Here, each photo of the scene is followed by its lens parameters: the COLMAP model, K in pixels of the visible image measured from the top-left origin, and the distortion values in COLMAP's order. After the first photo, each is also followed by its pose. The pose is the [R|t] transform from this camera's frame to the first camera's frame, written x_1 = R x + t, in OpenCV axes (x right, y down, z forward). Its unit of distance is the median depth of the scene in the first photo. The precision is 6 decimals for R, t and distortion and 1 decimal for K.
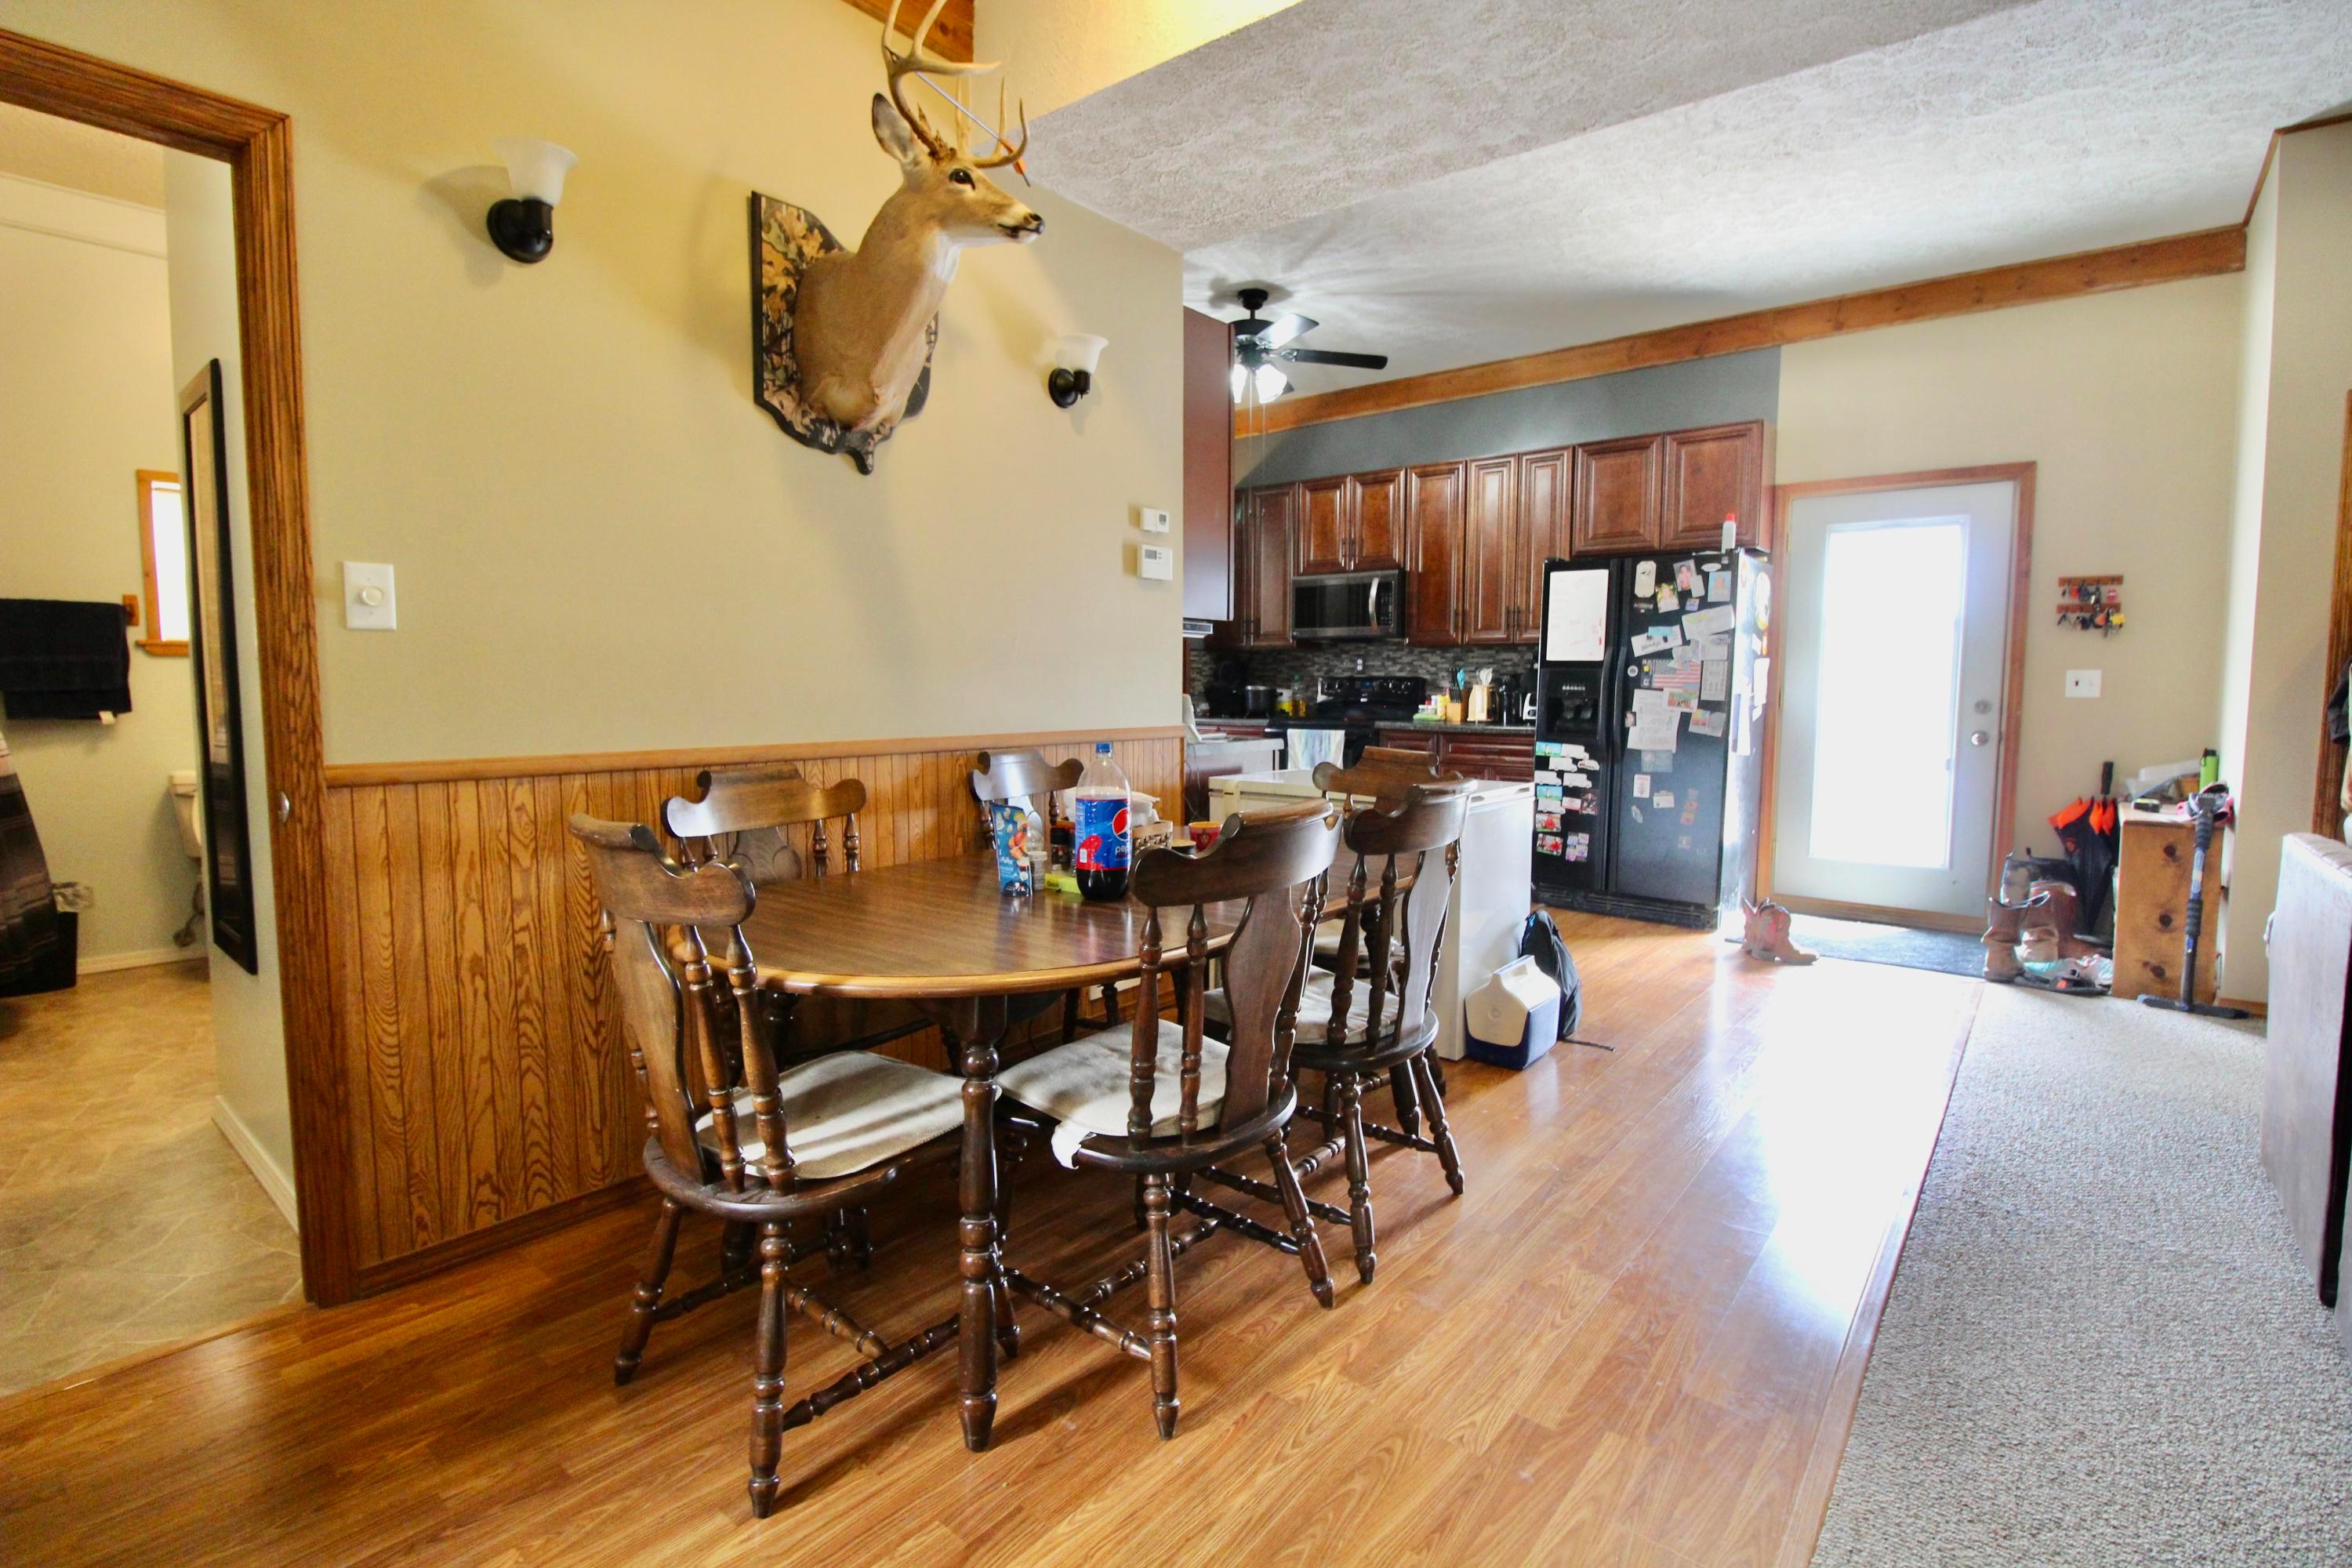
lens RADIAL K [[1103.5, 0, 1176.0], [0, 1103.5, 784.0], [0, 0, 1]] dist [-0.003148, -0.000458]
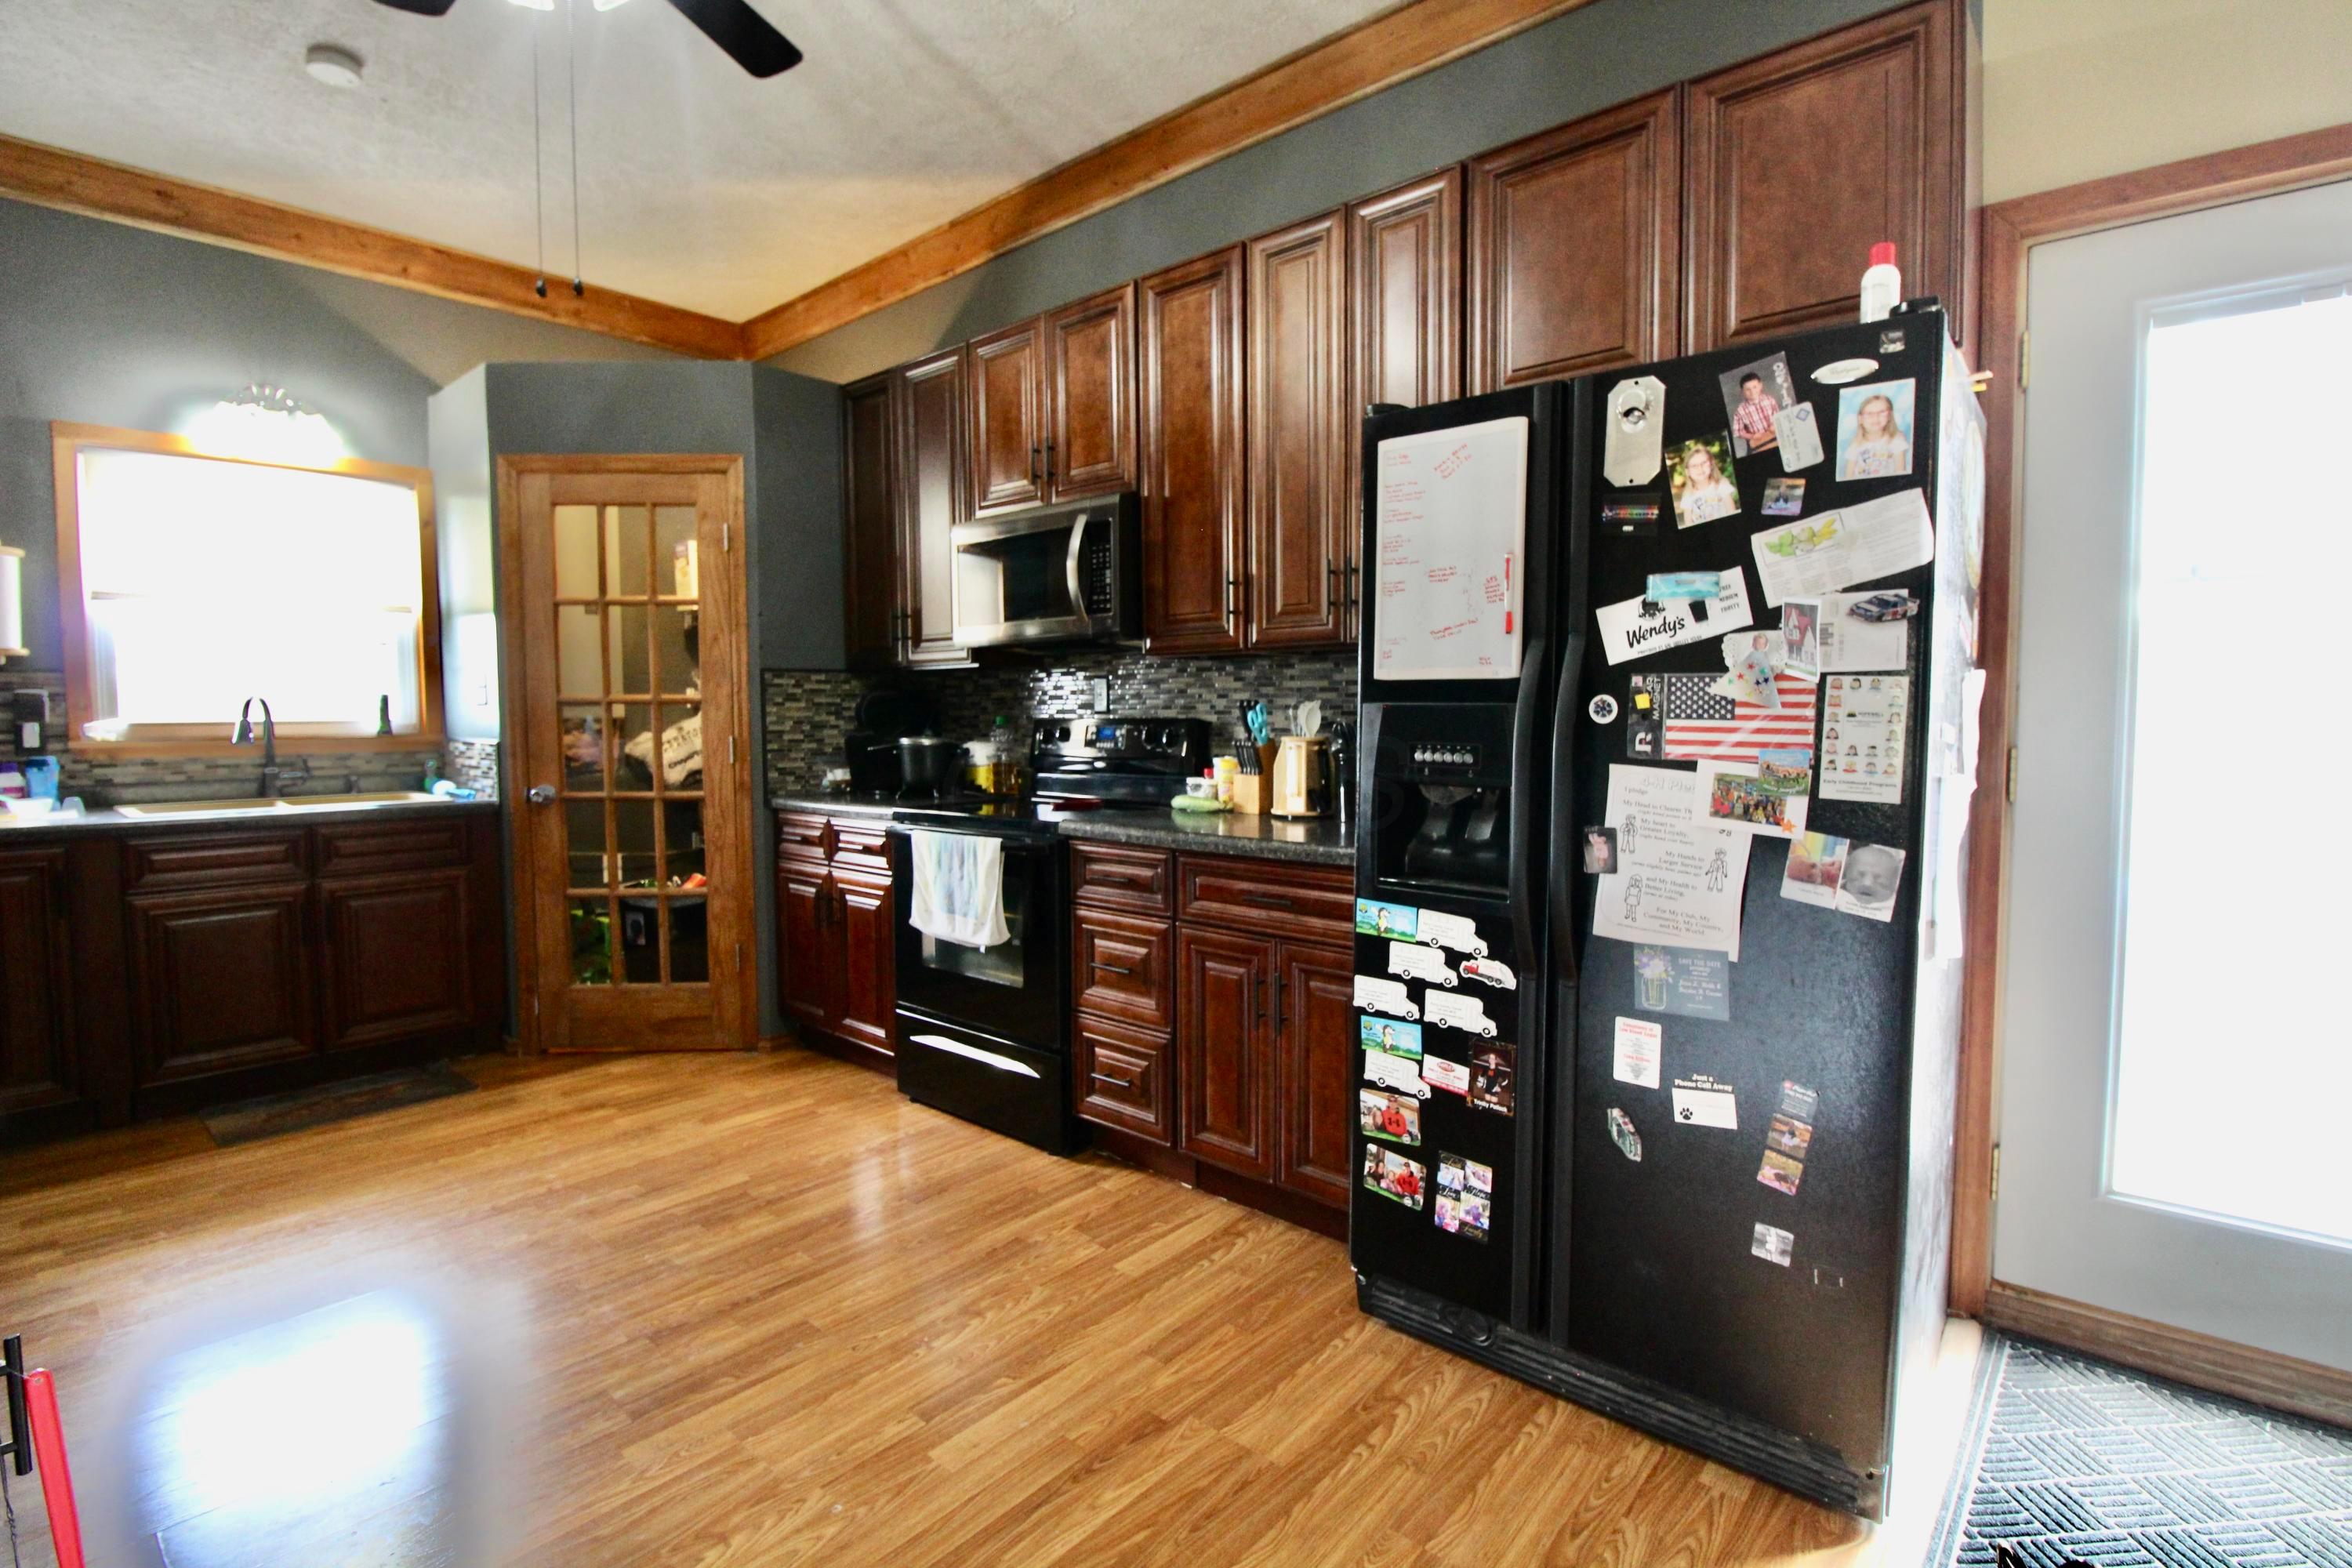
lens RADIAL K [[1103.5, 0, 1176.0], [0, 1103.5, 784.0], [0, 0, 1]] dist [-0.003148, -0.000458]
pose [[0.999495, -0.008504, -0.030630, 0.291419], [0.007710, 0.999633, -0.025961, -0.071130], [0.030840, 0.025712, 0.999194, 0.654573]]
